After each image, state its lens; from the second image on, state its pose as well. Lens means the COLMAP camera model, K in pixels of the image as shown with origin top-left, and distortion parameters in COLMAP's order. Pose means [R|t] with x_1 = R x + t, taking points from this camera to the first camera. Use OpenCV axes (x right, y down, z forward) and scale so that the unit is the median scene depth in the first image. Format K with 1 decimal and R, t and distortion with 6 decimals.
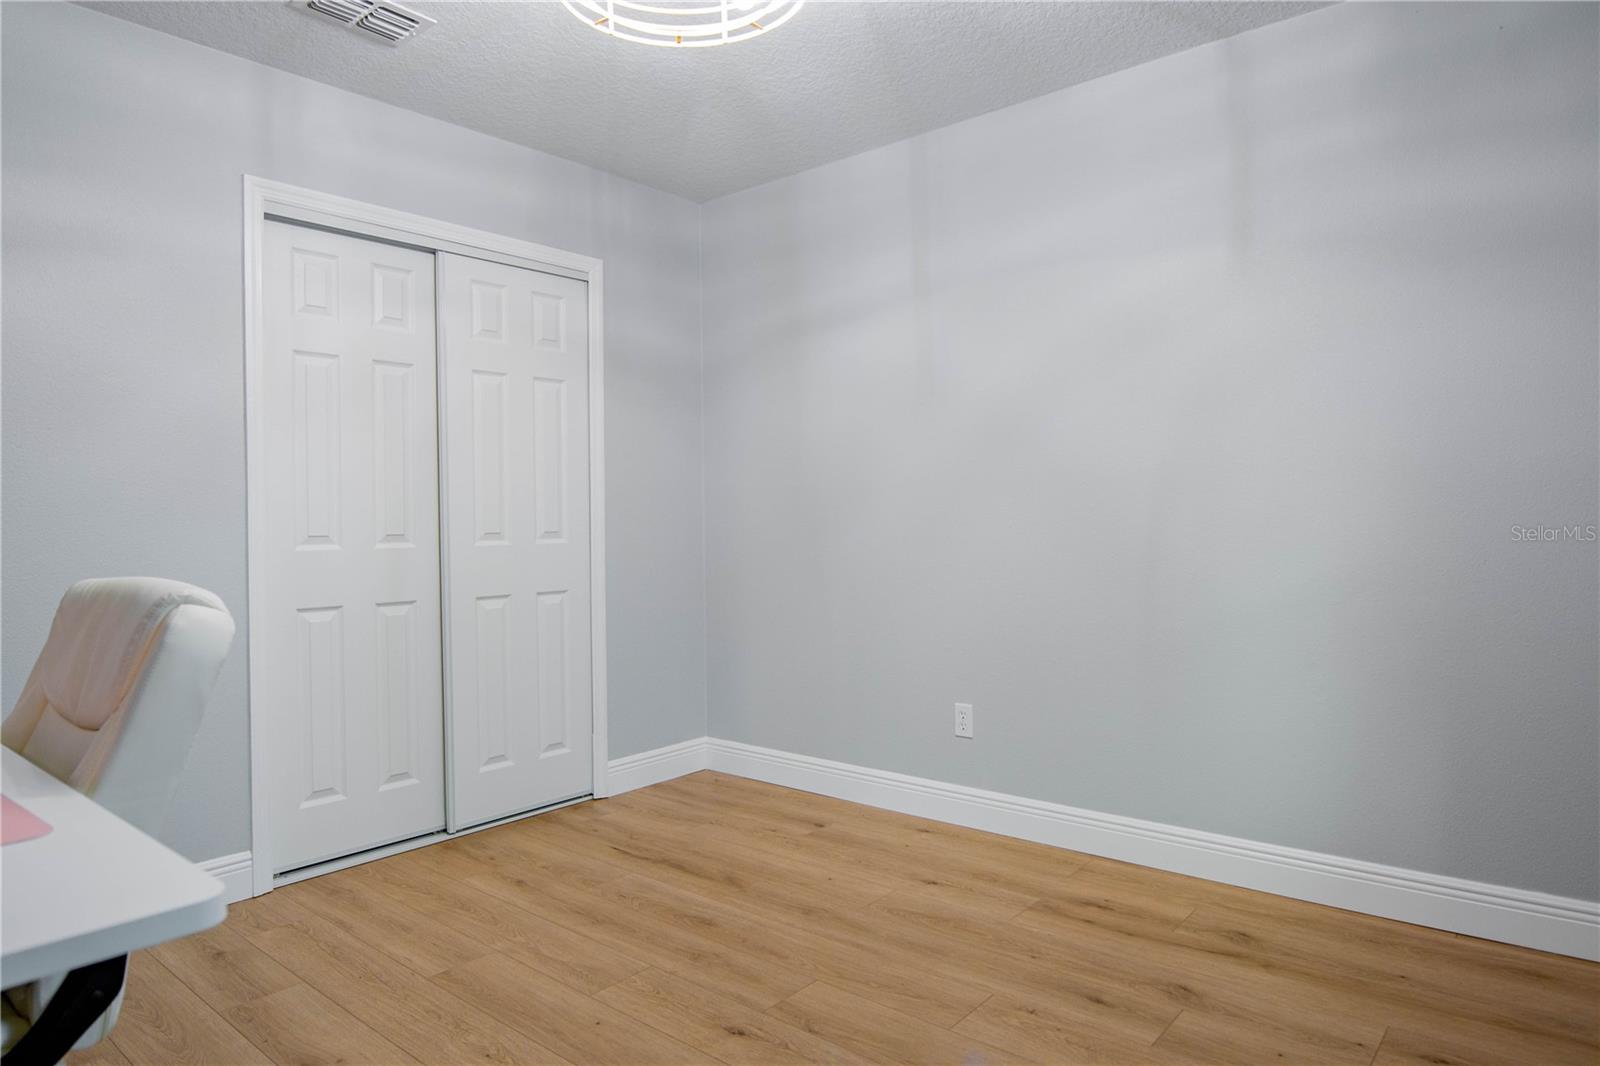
lens RADIAL K [[973.3, 0, 768.9], [0, 973.3, 495.7], [0, 0, 1]] dist [-0.001871, -0.000833]
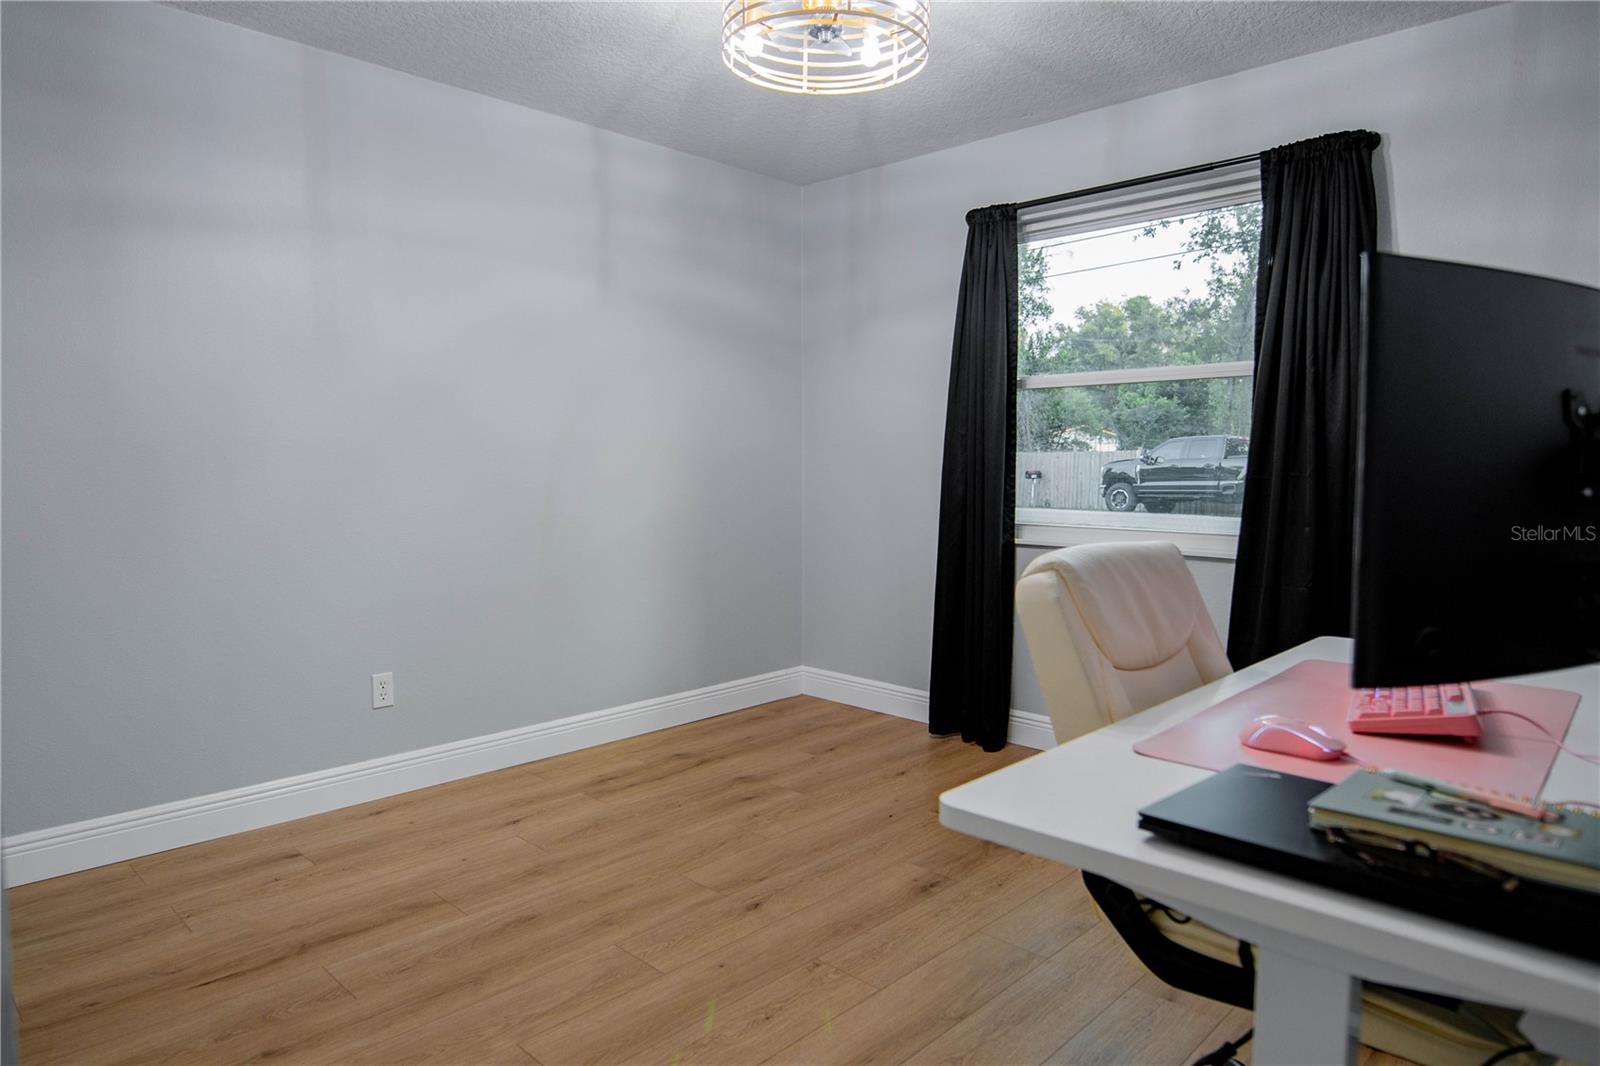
lens RADIAL K [[974.5, 0, 790.0], [0, 974.5, 534.1], [0, 0, 1]] dist [-0.010709, -0.004300]
pose [[0.052454, -0.056938, 0.996999, -0.943108], [-0.028237, 0.997889, 0.058474, 0.004554], [-0.998224, -0.031219, 0.050735, 0.692280]]
